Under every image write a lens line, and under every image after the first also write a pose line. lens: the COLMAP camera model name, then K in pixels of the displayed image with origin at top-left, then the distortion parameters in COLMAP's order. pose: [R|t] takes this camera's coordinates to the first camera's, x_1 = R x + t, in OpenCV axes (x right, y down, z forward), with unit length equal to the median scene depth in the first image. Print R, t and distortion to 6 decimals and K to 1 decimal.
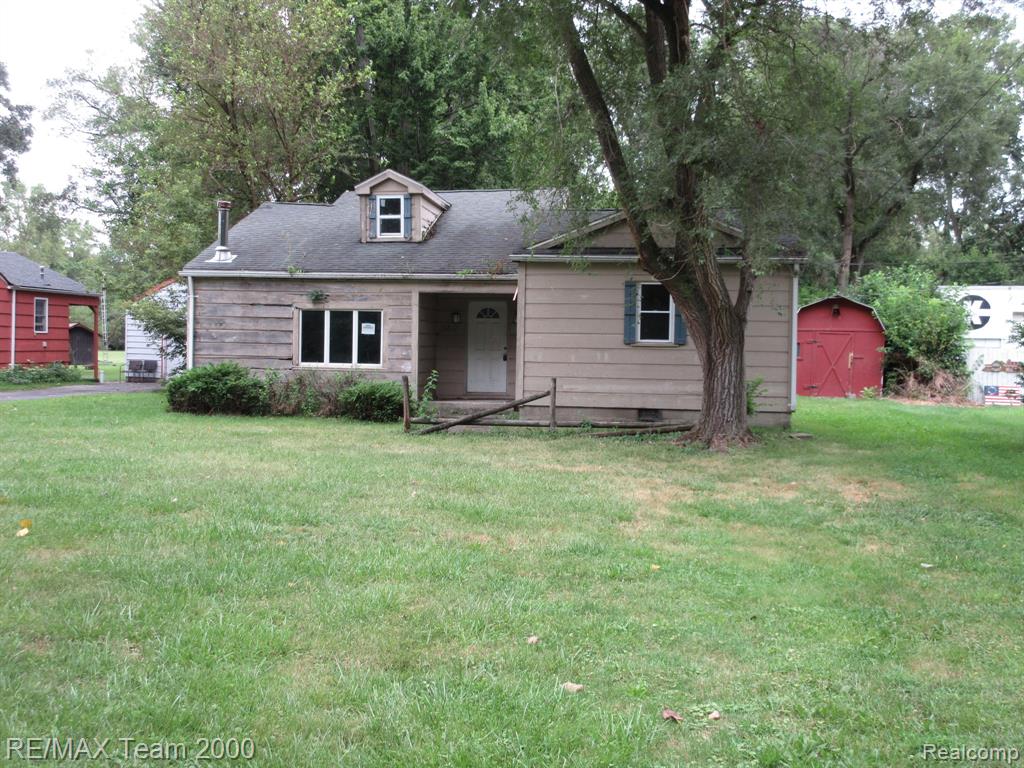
lens RADIAL K [[1085.7, 0, 505.4], [0, 1085.7, 384.4], [0, 0, 1]] dist [0.060811, 0.000000]
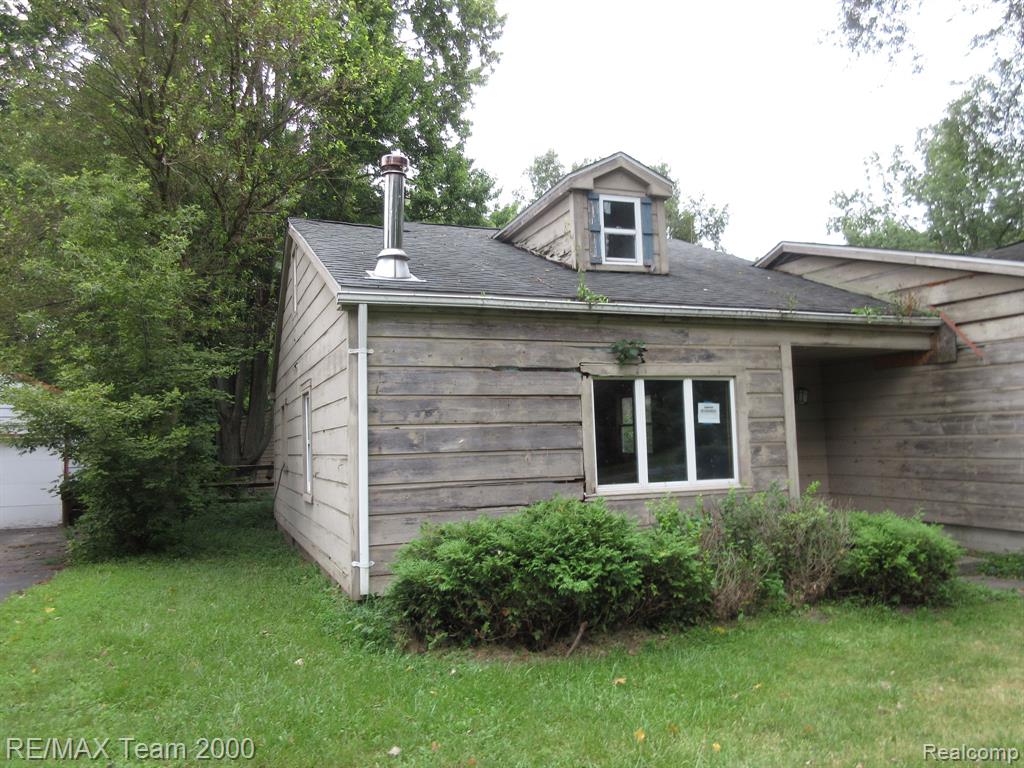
lens RADIAL K [[769.3, 0, 514.8], [0, 769.3, 382.7], [0, 0, 1]] dist [0.001534, 0.002741]
pose [[0.860703, -0.001971, 0.509103, -0.394488], [0.062836, 0.992758, -0.102388, -0.033064], [-0.505214, 0.120115, 0.854594, 0.717327]]
